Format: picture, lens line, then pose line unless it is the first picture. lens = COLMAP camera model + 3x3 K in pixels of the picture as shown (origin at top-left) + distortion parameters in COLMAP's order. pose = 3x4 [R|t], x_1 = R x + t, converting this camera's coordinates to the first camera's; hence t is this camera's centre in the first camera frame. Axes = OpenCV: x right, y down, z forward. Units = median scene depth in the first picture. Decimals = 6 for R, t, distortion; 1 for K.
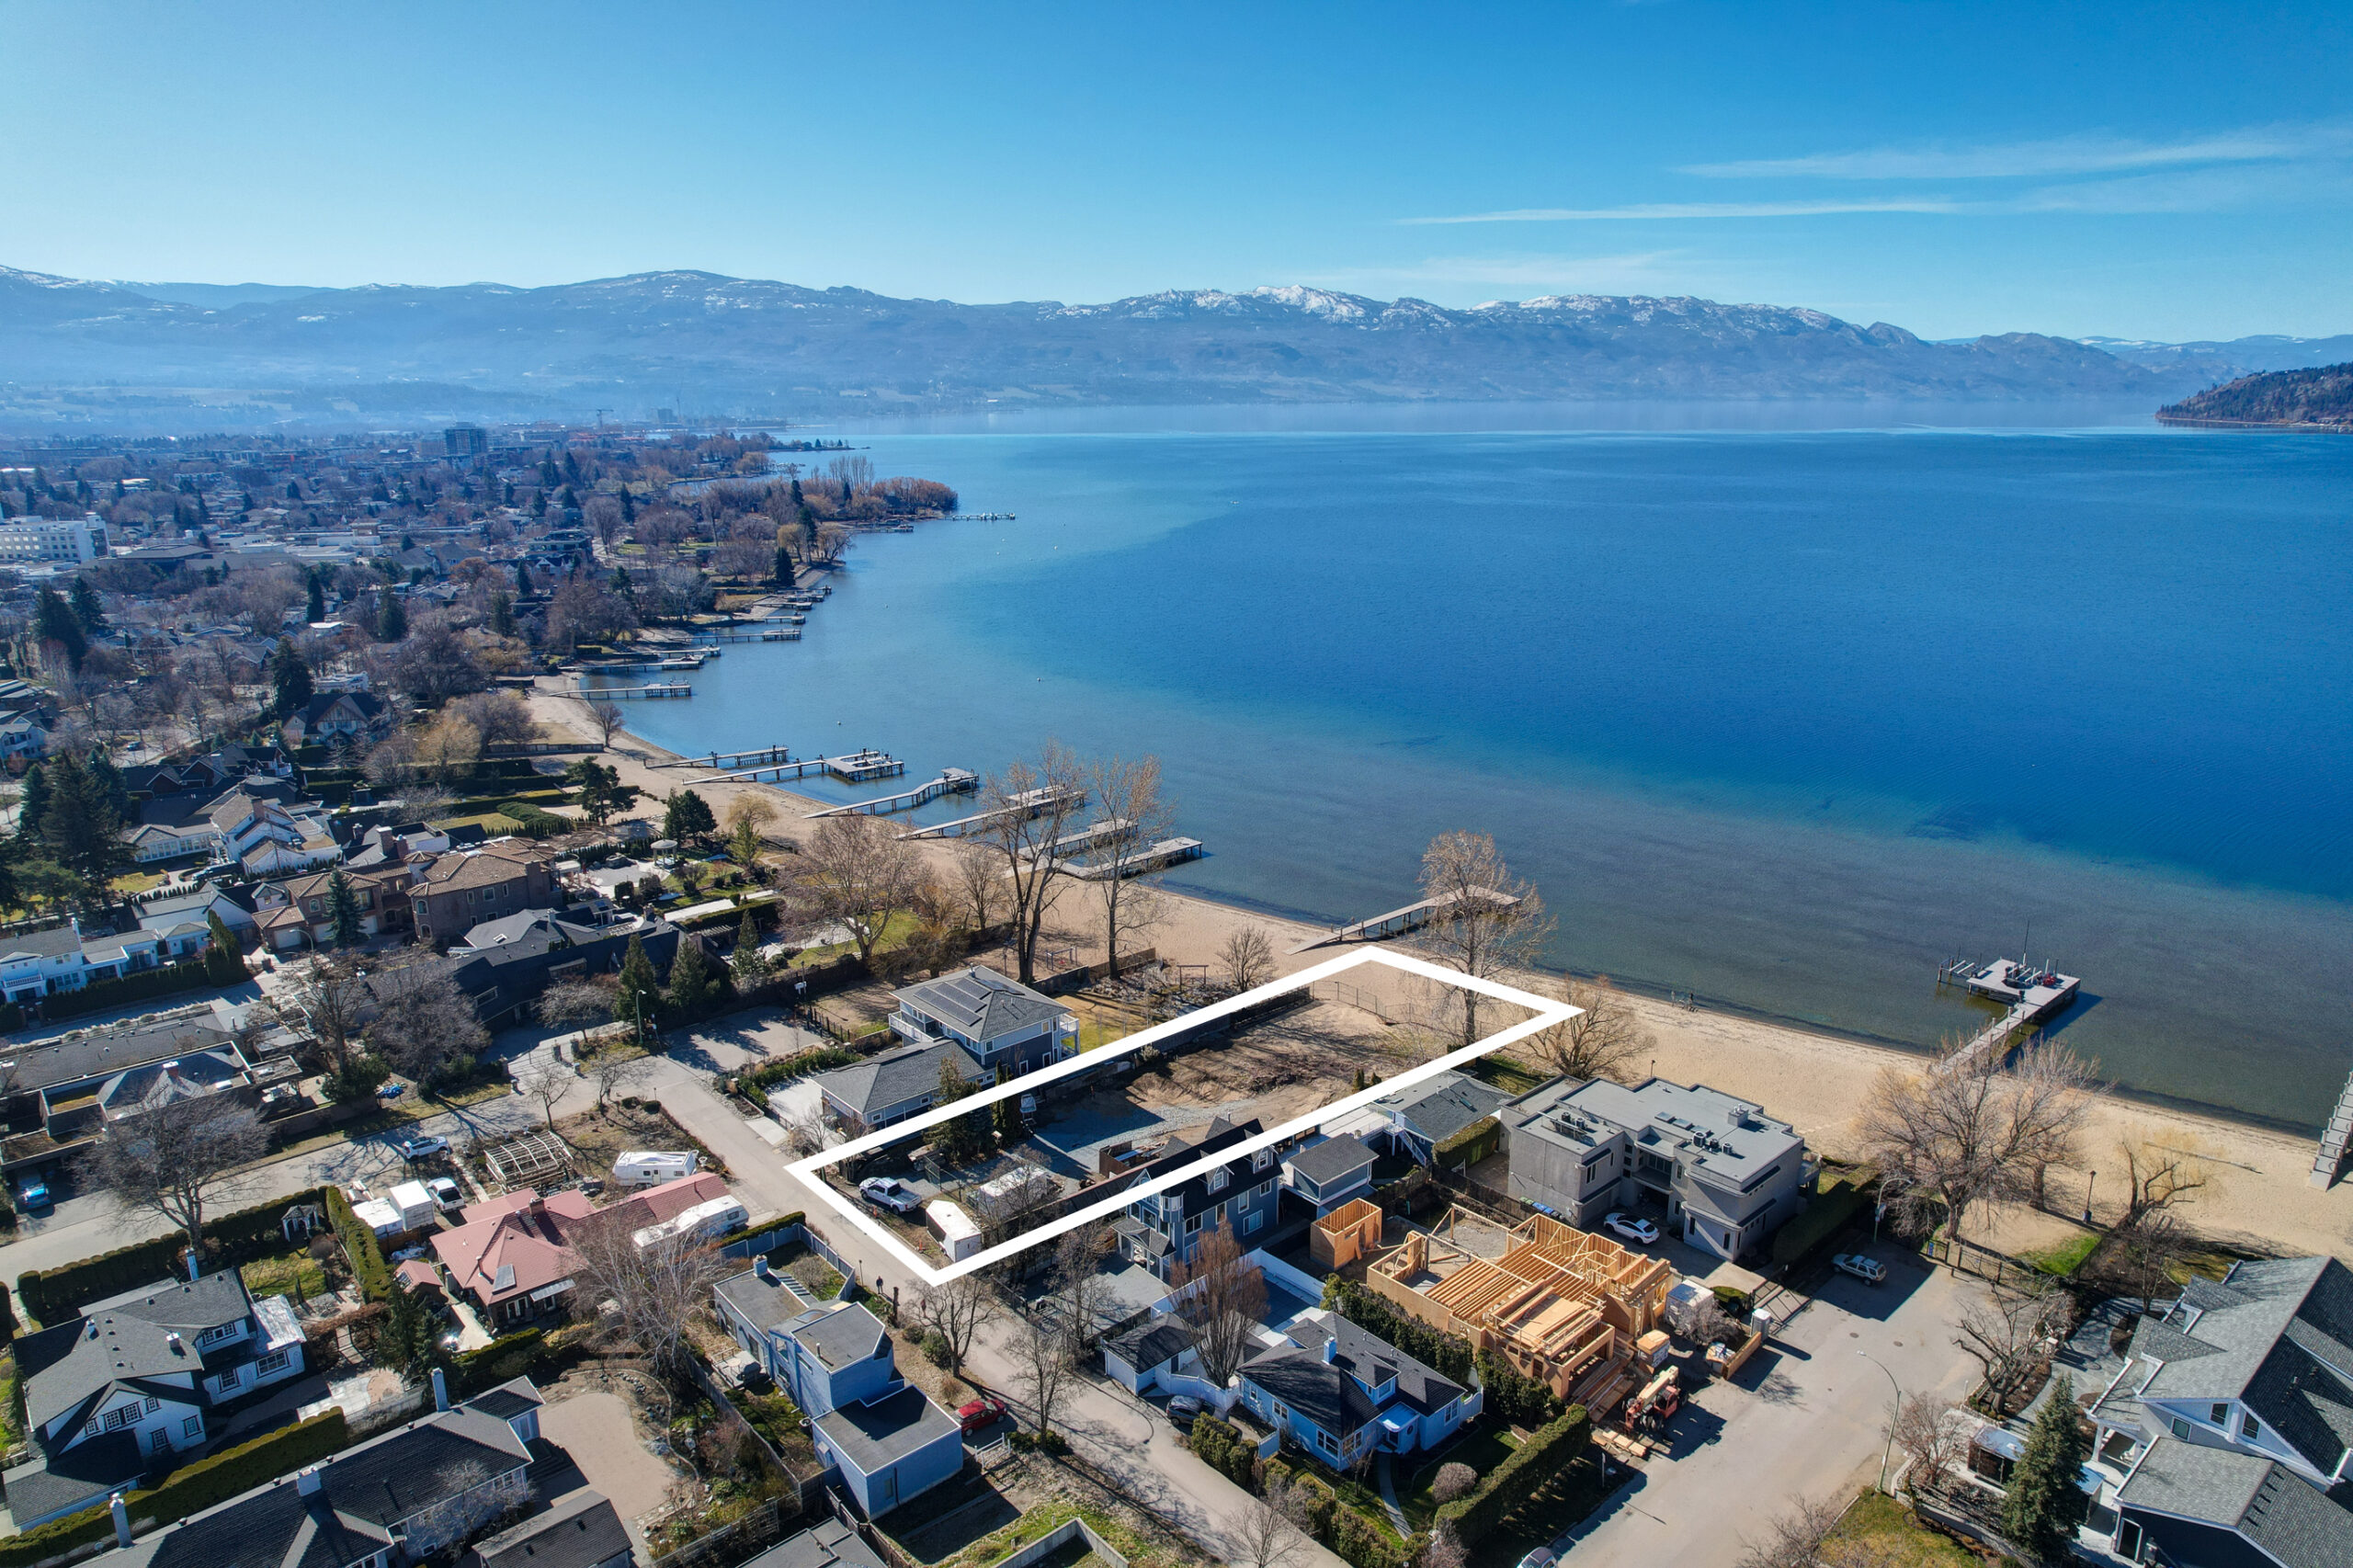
lens RADIAL K [[1509.0, 0, 1187.7], [0, 1509.0, 781.4], [0, 0, 1]] dist [-0.078779, 0.072514]
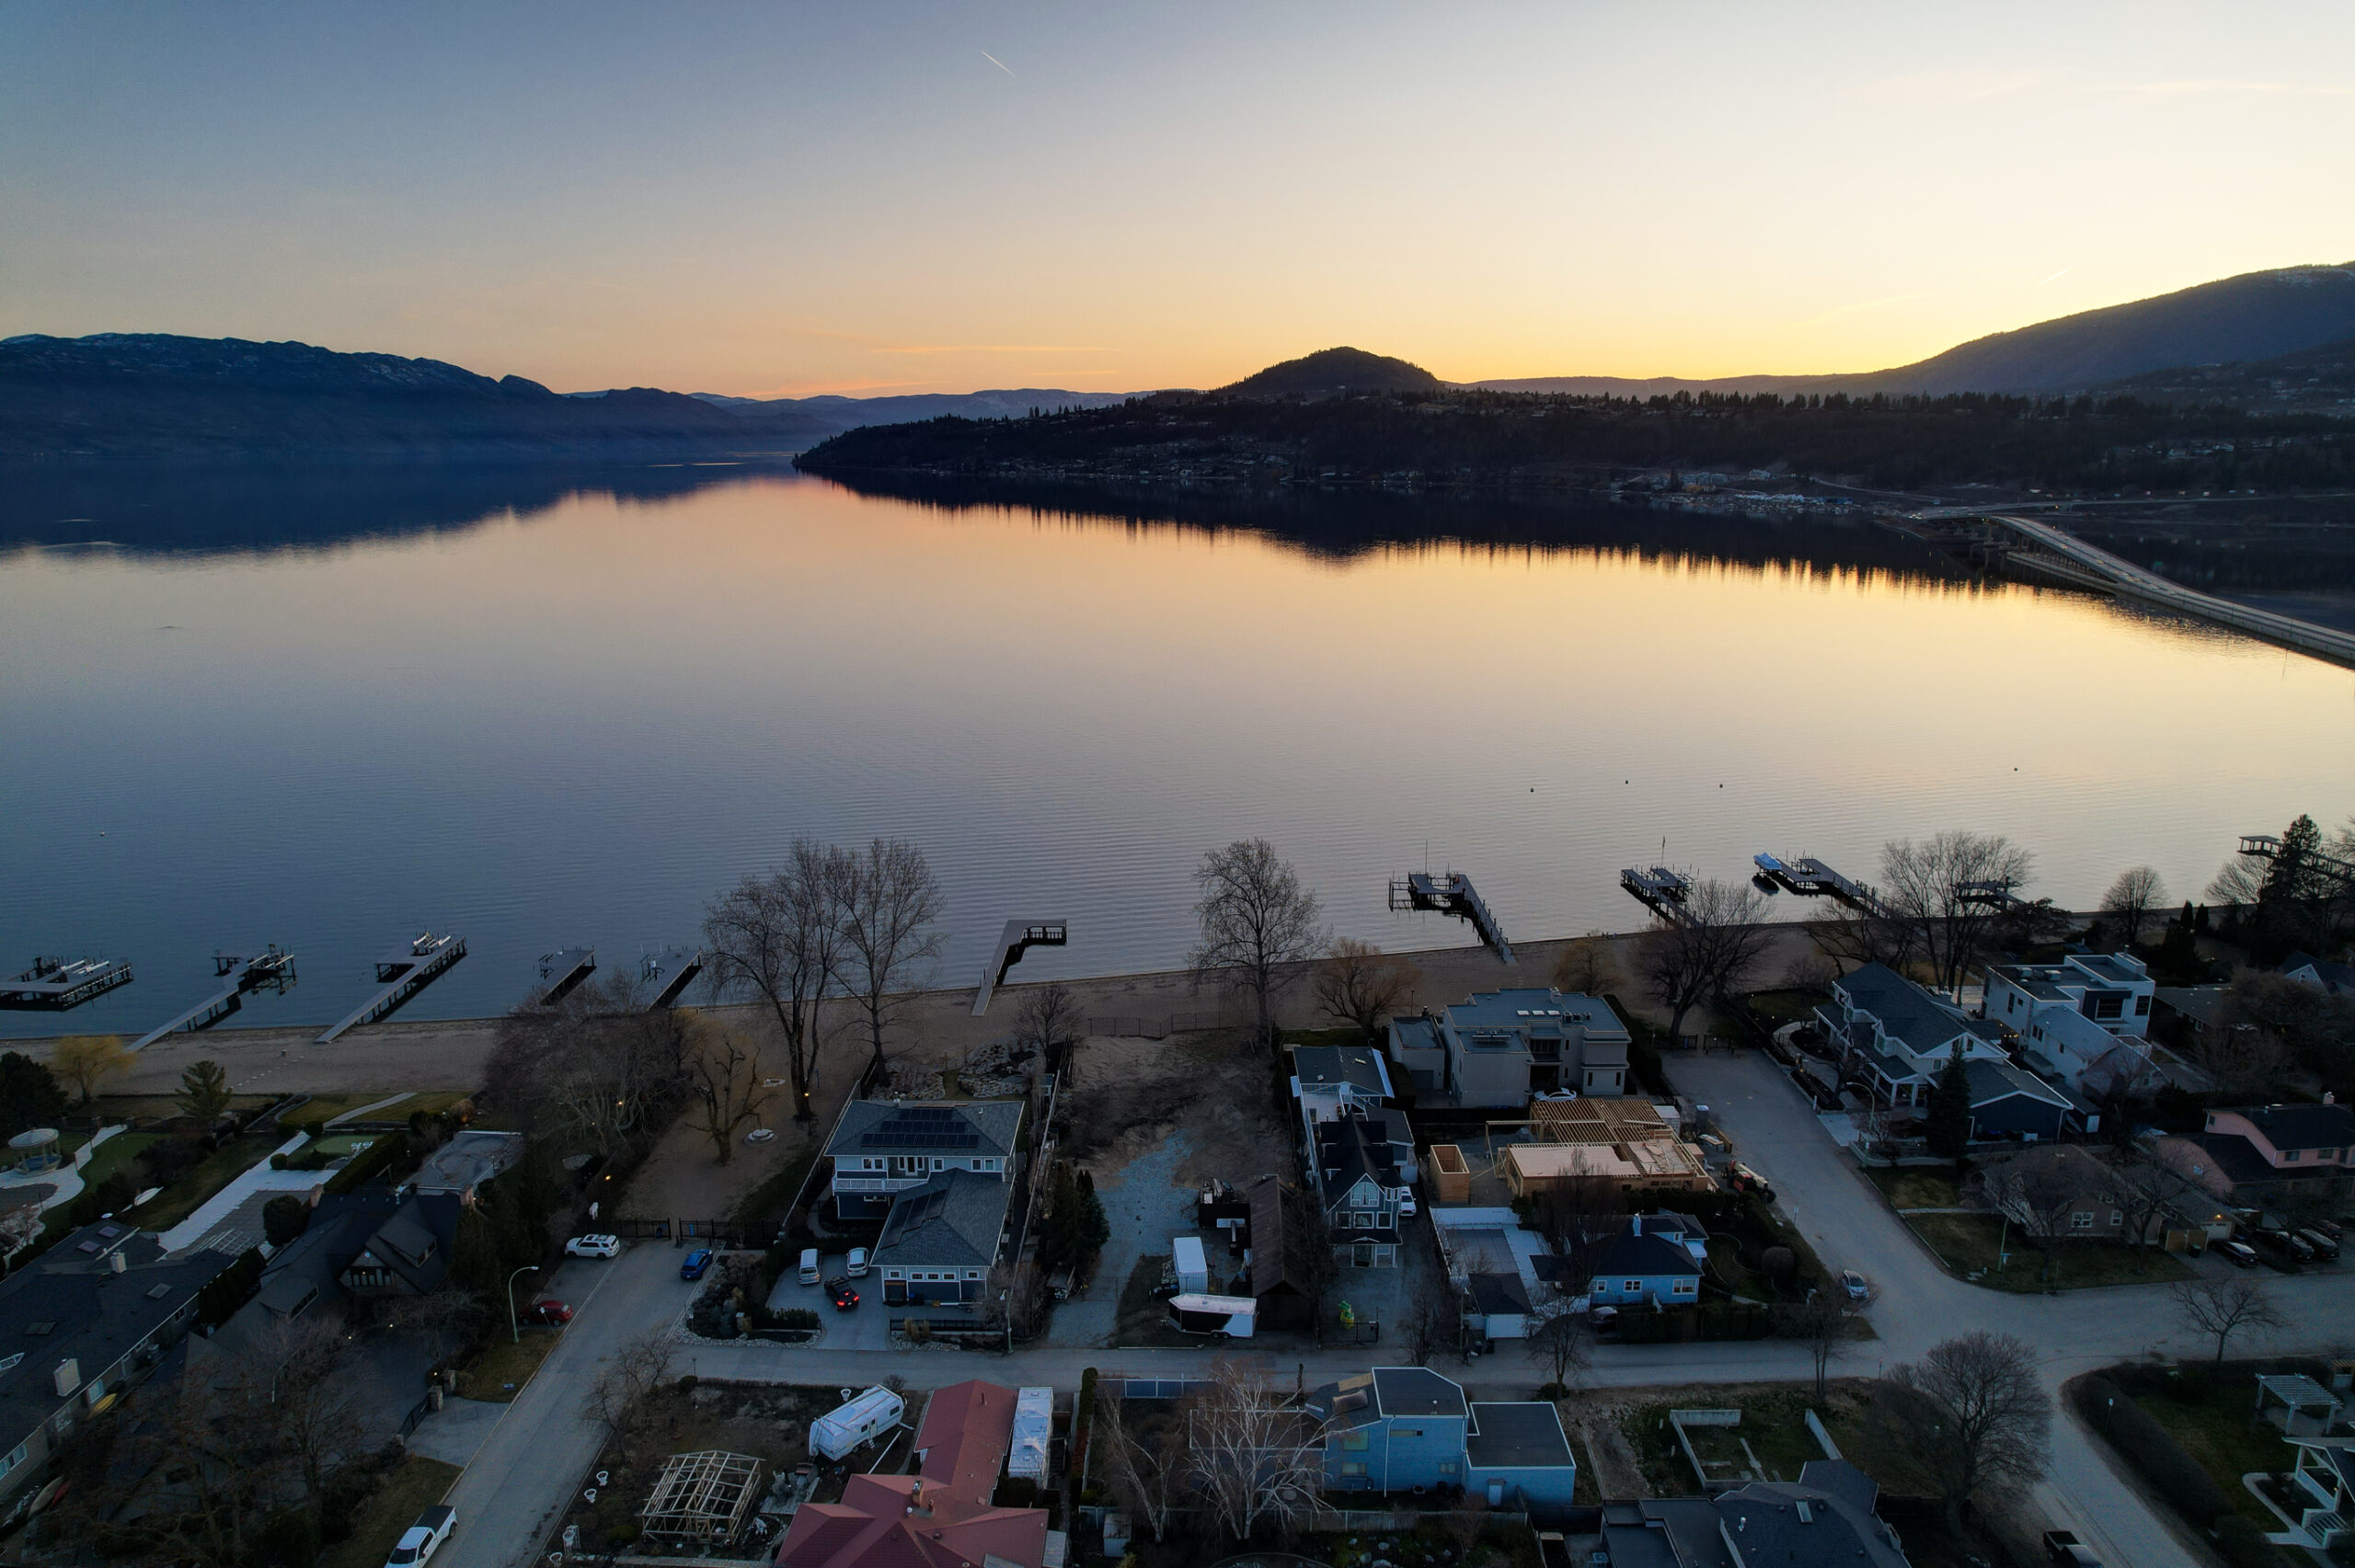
lens RADIAL K [[1510.1, 0, 1188.7], [0, 1510.1, 781.4], [0, 0, 1]] dist [-0.078779, 0.072514]
pose [[0.666271, -0.156283, 0.729149, -0.525150], [0.180546, 0.982508, 0.045610, -0.056377], [-0.723523, 0.101257, 0.682833, 0.198914]]
